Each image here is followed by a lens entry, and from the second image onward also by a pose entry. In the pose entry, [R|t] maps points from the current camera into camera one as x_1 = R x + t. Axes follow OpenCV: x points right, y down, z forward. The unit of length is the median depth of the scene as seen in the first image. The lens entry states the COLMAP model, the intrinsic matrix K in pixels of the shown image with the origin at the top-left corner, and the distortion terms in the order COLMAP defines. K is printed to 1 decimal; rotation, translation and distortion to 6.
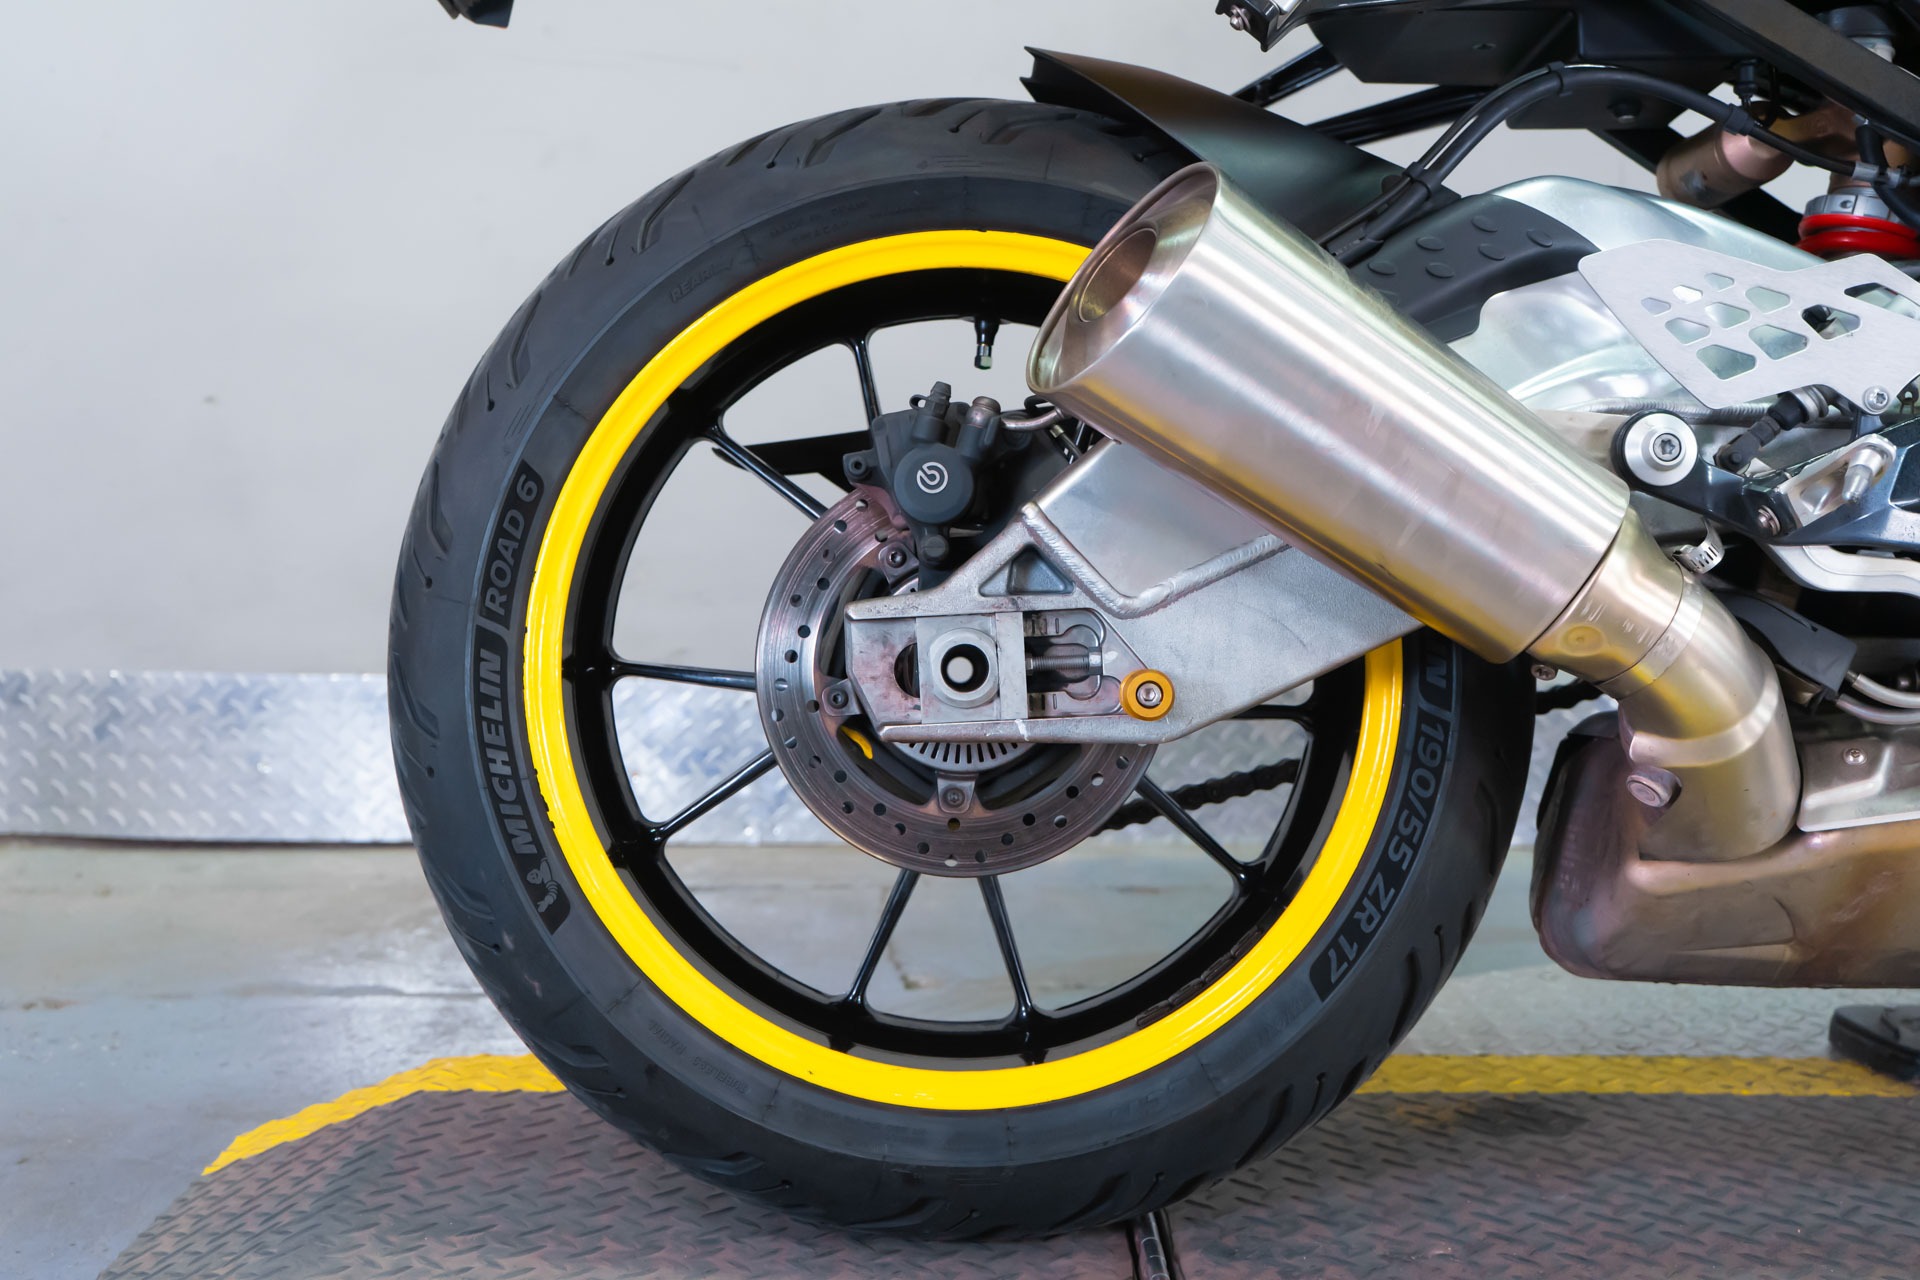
lens RADIAL K [[2153.7, 0, 957.8], [0, 2153.7, 632.5], [0, 0, 1]] dist [0.003751, 0.000000]
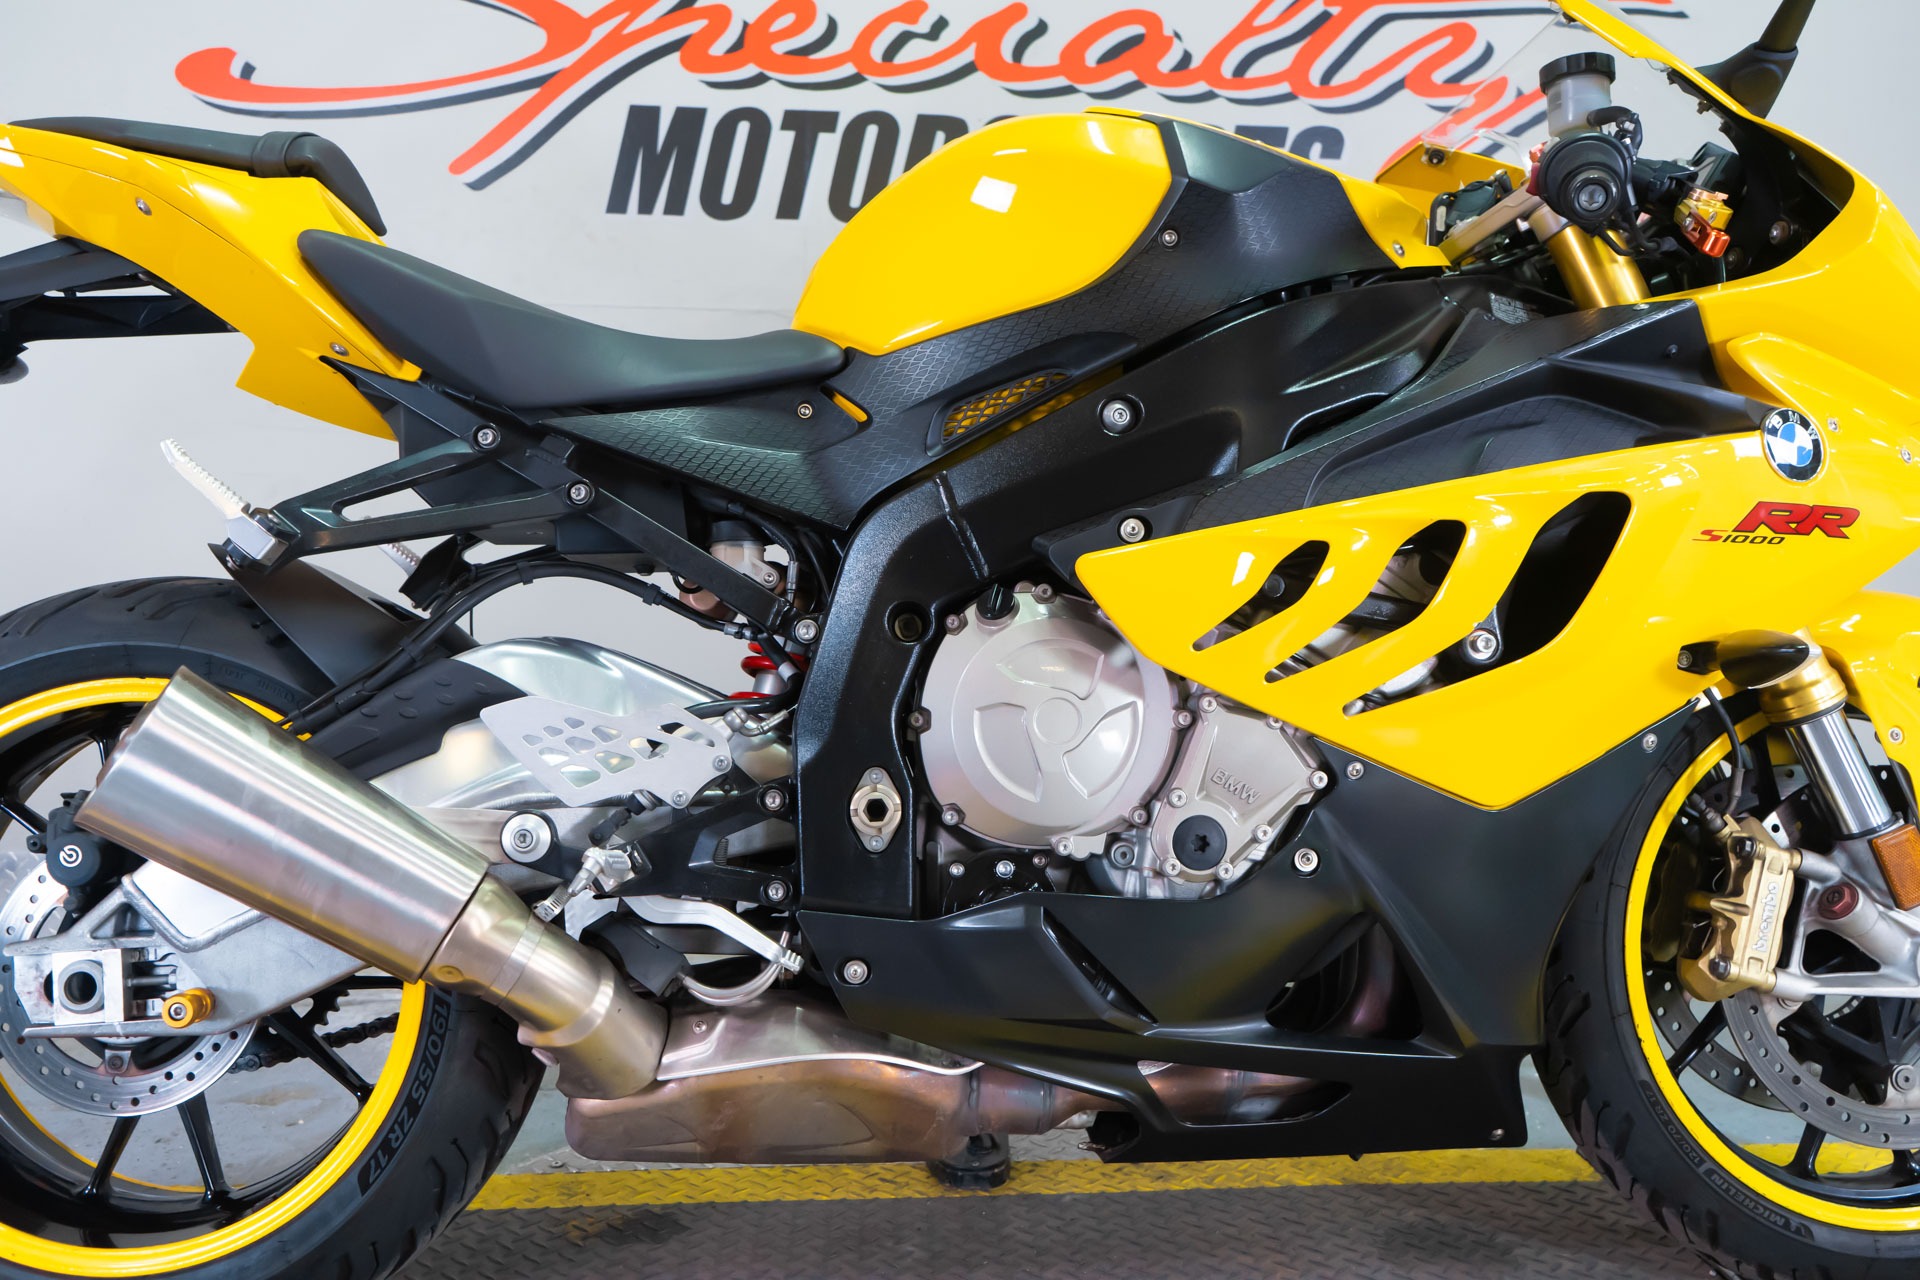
lens RADIAL K [[1514.7, 0, 957.3], [0, 1514.7, 647.2], [0, 0, 1]] dist [0.013894, 0.001418]
pose [[0.999069, -0.014425, 0.040651, 0.553026], [0.016154, 0.998965, -0.042513, -0.159410], [-0.039996, 0.043130, 0.998269, -0.083189]]
